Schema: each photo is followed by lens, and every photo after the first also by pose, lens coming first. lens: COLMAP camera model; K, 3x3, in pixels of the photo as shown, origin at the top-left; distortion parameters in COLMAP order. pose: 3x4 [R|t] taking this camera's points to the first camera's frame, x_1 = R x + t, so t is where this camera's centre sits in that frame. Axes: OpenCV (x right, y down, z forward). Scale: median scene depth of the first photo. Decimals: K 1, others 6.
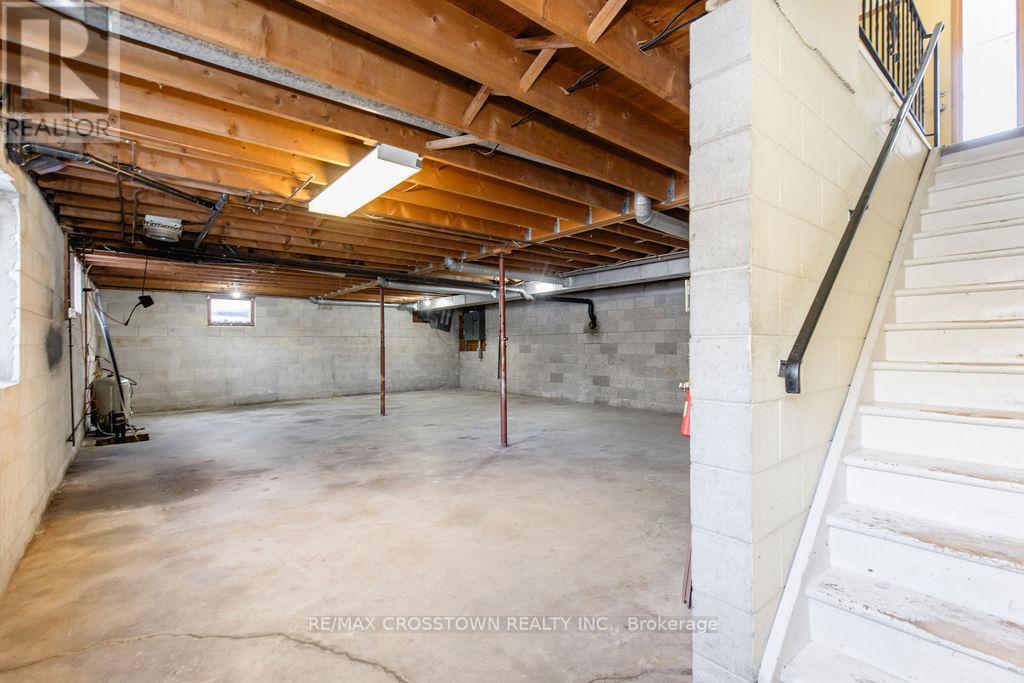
lens RADIAL K [[458.5, 0, 525.2], [0, 458.5, 339.7], [0, 0, 1]] dist [0.003946, -0.000122]
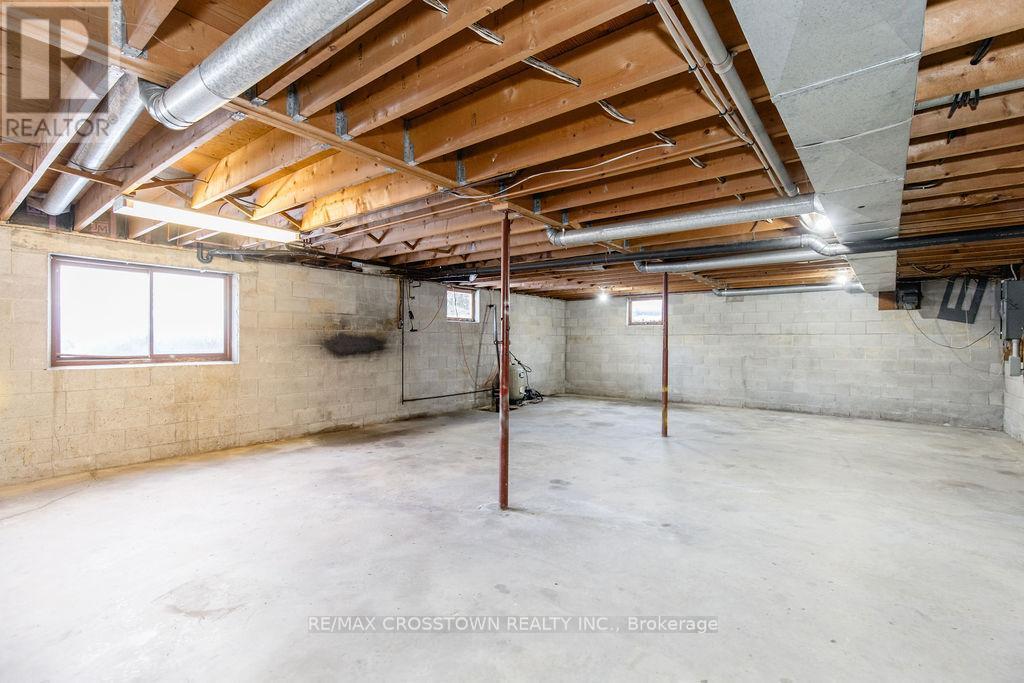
lens RADIAL K [[458.5, 0, 525.2], [0, 458.5, 339.7], [0, 0, 1]] dist [0.003946, -0.000122]
pose [[0.215993, 0.008967, -0.976354, 0.331853], [0.004841, 0.999936, 0.010255, -0.007814], [0.976383, -0.006942, 0.215936, 0.492287]]
